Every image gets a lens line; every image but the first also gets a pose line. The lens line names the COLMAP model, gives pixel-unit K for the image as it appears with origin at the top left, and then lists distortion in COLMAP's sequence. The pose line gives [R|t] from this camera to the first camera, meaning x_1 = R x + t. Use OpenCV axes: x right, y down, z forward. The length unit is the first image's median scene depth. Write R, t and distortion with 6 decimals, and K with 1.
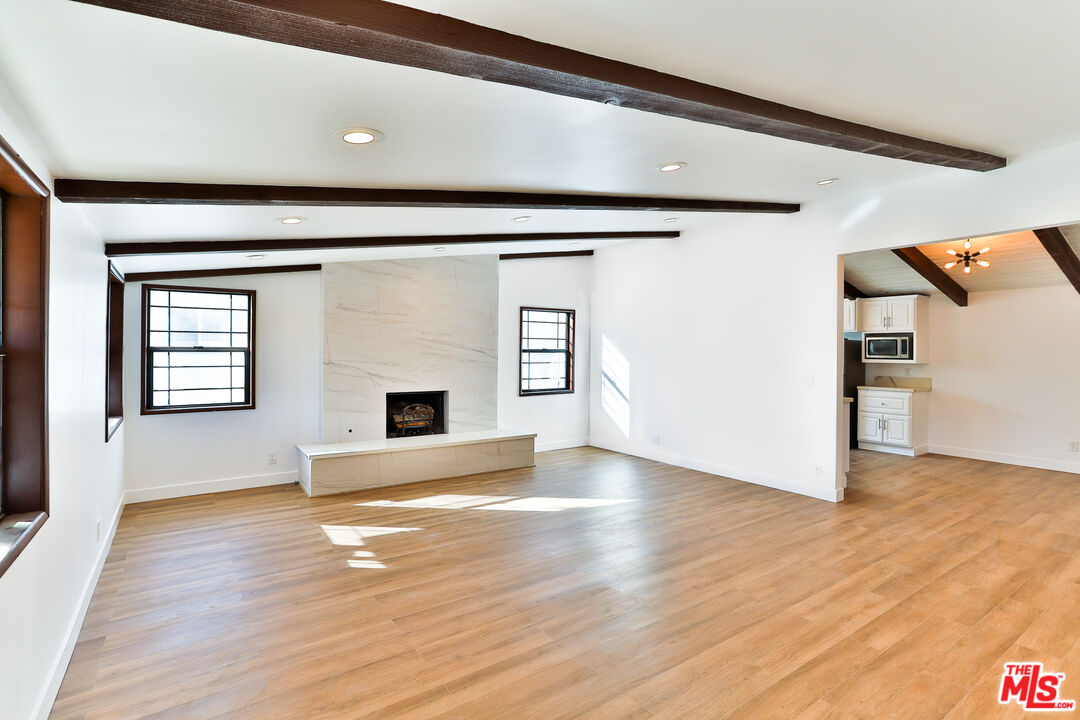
lens RADIAL K [[544.3, 0, 537.9], [0, 544.3, 350.0], [0, 0, 1]] dist [-0.002252, 0.000228]
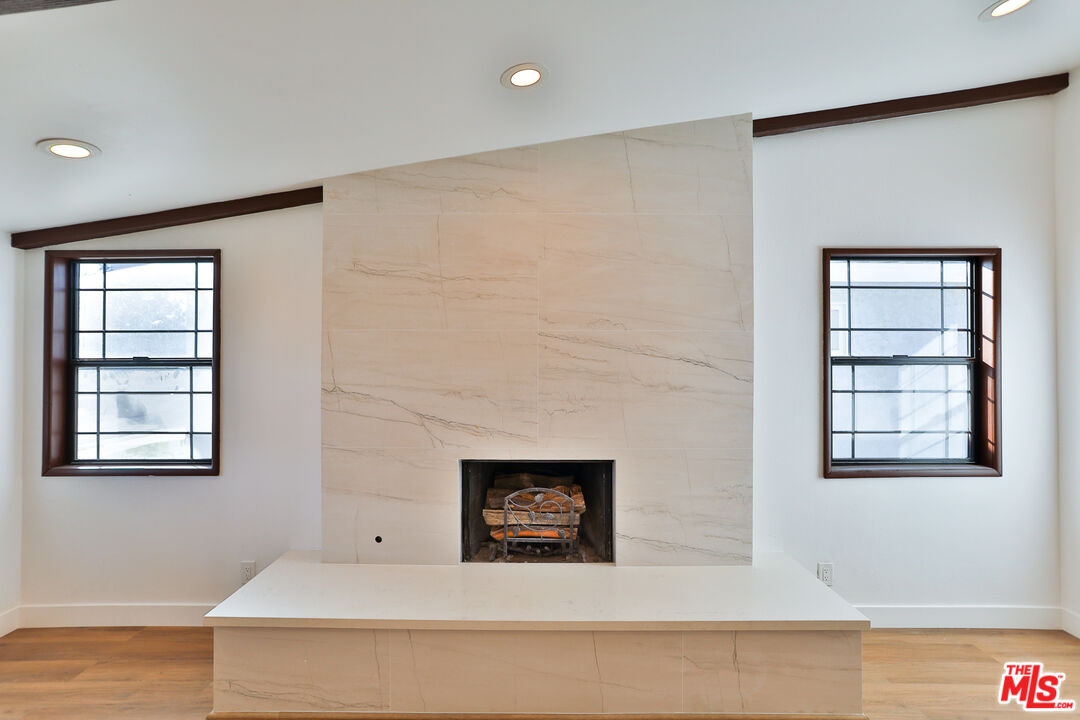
lens RADIAL K [[544.3, 0, 537.9], [0, 544.3, 350.0], [0, 0, 1]] dist [-0.002252, 0.000228]
pose [[0.823360, -0.021291, -0.567120, 0.022893], [0.007103, 0.999604, -0.027216, 0.003243], [0.567475, 0.018380, 0.823186, 0.632109]]
